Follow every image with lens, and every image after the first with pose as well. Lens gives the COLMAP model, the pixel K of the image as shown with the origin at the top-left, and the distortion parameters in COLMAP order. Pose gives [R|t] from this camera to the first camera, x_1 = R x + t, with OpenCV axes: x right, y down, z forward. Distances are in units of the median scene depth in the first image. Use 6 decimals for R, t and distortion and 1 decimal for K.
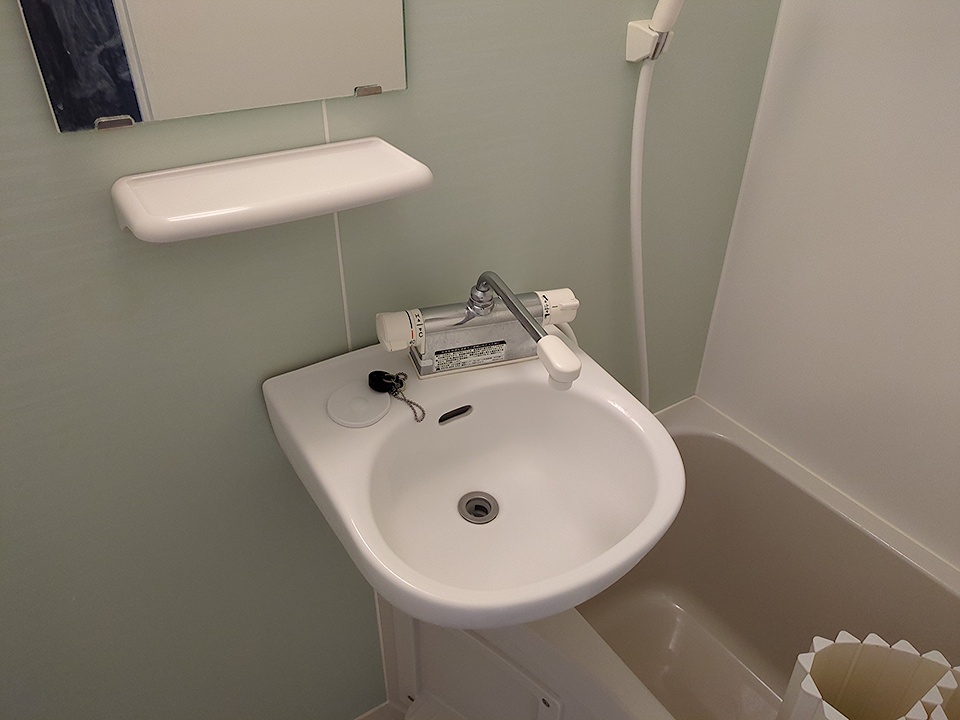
lens RADIAL K [[738.0, 0, 479.9], [0, 738.0, 363.4], [0, 0, 1]] dist [0.042309, -0.041417]
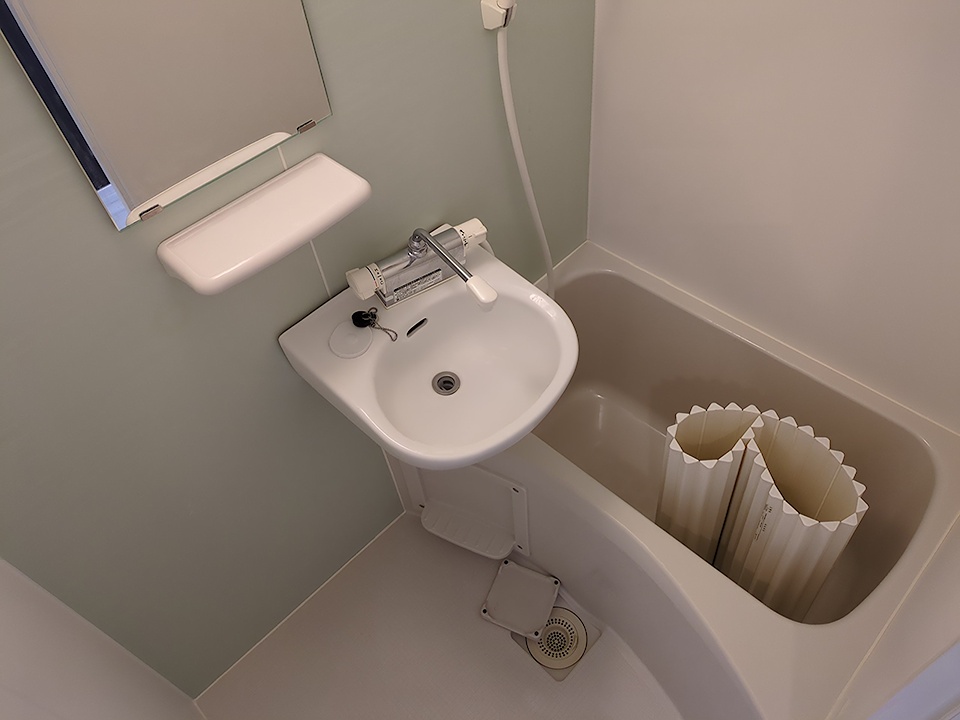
lens RADIAL K [[738.0, 0, 479.9], [0, 738.0, 363.4], [0, 0, 1]] dist [0.042309, -0.041417]
pose [[0.972893, -0.222792, 0.061996, -0.019109], [0.197363, 0.939634, 0.279527, -0.240882], [-0.120530, -0.259714, 0.958134, -0.392674]]
